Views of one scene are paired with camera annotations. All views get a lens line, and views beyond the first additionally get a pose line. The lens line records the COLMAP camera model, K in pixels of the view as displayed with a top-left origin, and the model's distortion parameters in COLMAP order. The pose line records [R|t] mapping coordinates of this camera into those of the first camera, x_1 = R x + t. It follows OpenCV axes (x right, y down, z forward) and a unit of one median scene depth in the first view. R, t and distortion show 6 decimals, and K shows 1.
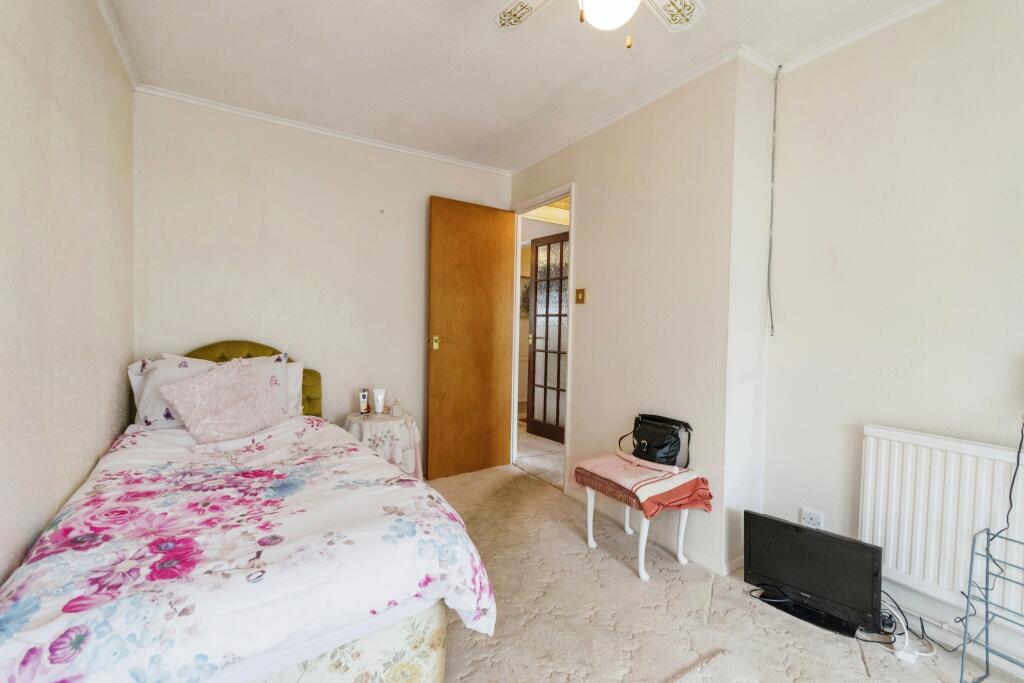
lens RADIAL K [[452.9, 0, 510.3], [0, 452.9, 339.4], [0, 0, 1]] dist [-0.000423, 0.000067]
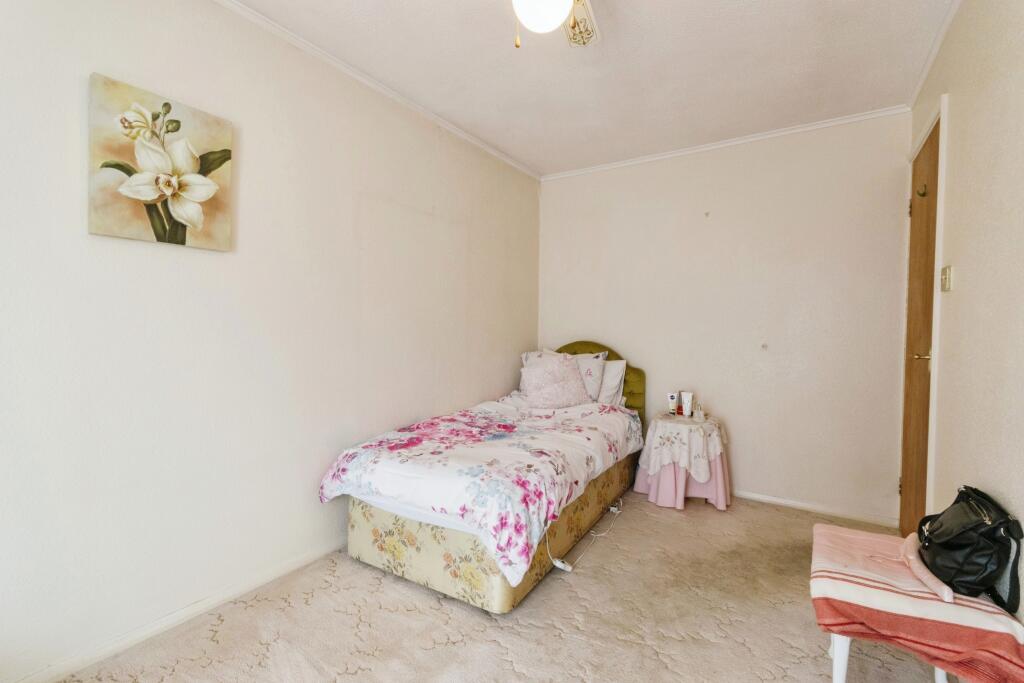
lens RADIAL K [[452.9, 0, 510.3], [0, 452.9, 339.4], [0, 0, 1]] dist [-0.000423, 0.000067]
pose [[0.402564, 0.010147, -0.915336, 0.909103], [-0.026529, 0.999648, -0.000586, 0.005320], [0.915007, 0.024519, 0.402691, 0.436024]]
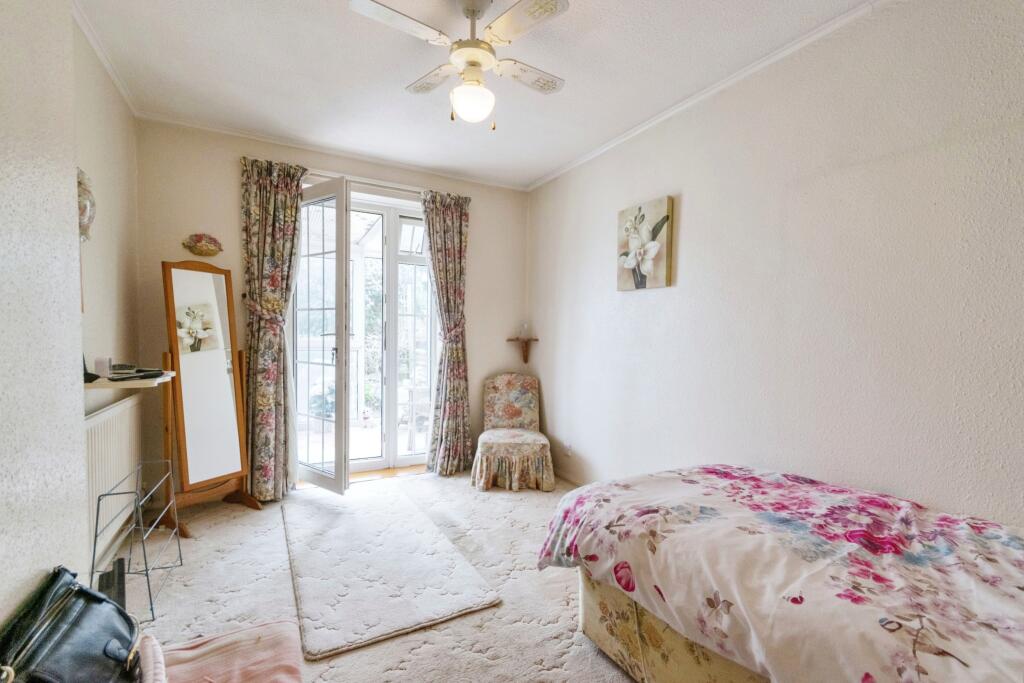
lens RADIAL K [[452.9, 0, 510.3], [0, 452.9, 339.4], [0, 0, 1]] dist [-0.000423, 0.000067]
pose [[-0.998370, -0.031285, 0.047731, 0.011780], [-0.029339, 0.998731, 0.040938, -0.059395], [-0.048951, 0.039471, -0.998021, 1.984312]]
